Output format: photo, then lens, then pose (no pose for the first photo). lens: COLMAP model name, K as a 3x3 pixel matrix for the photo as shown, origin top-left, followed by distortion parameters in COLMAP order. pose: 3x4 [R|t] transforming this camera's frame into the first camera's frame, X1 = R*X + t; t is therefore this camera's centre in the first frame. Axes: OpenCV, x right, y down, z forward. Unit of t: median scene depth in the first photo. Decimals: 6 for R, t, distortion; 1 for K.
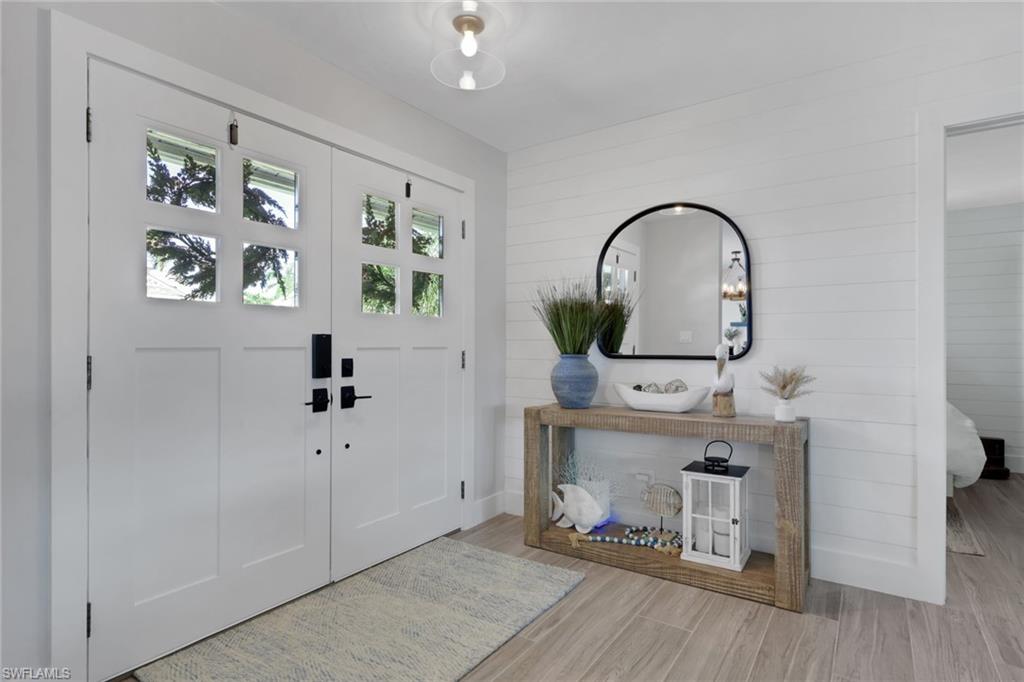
lens RADIAL K [[530.4, 0, 512.0], [0, 530.4, 341.0], [0, 0, 1]] dist [0.002933, 0.009305]
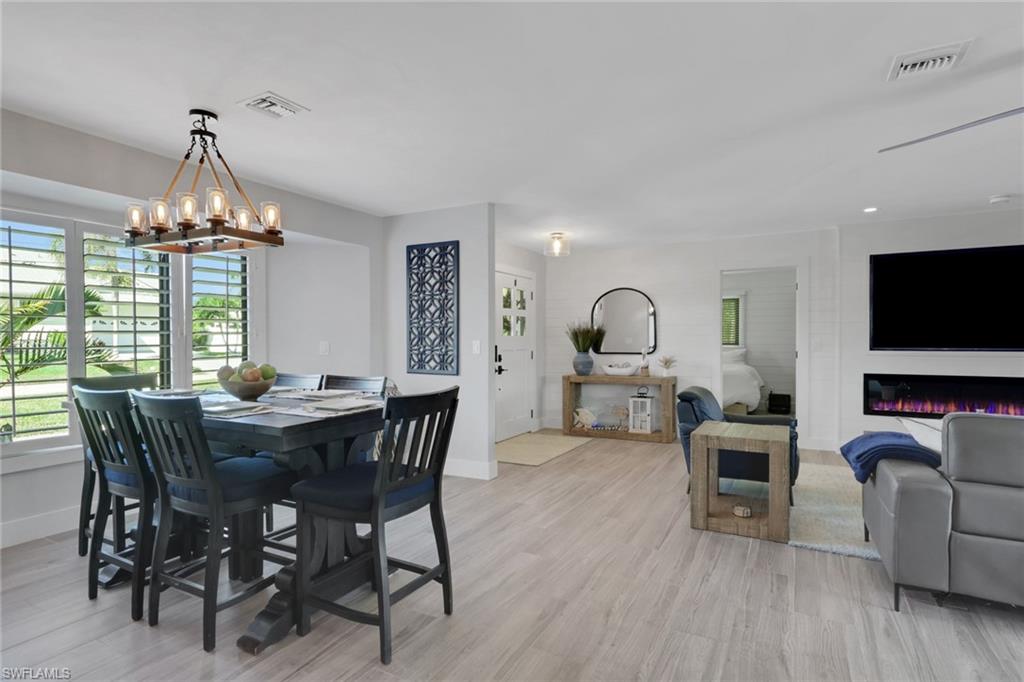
lens RADIAL K [[524.3, 0, 517.1], [0, 524.3, 342.4], [0, 0, 1]] dist [-0.002067, -0.000300]
pose [[0.993638, -0.004090, 0.112551, -0.506474], [0.002976, 0.999945, 0.010061, -0.049184], [-0.112586, -0.009662, 0.993595, -1.469535]]
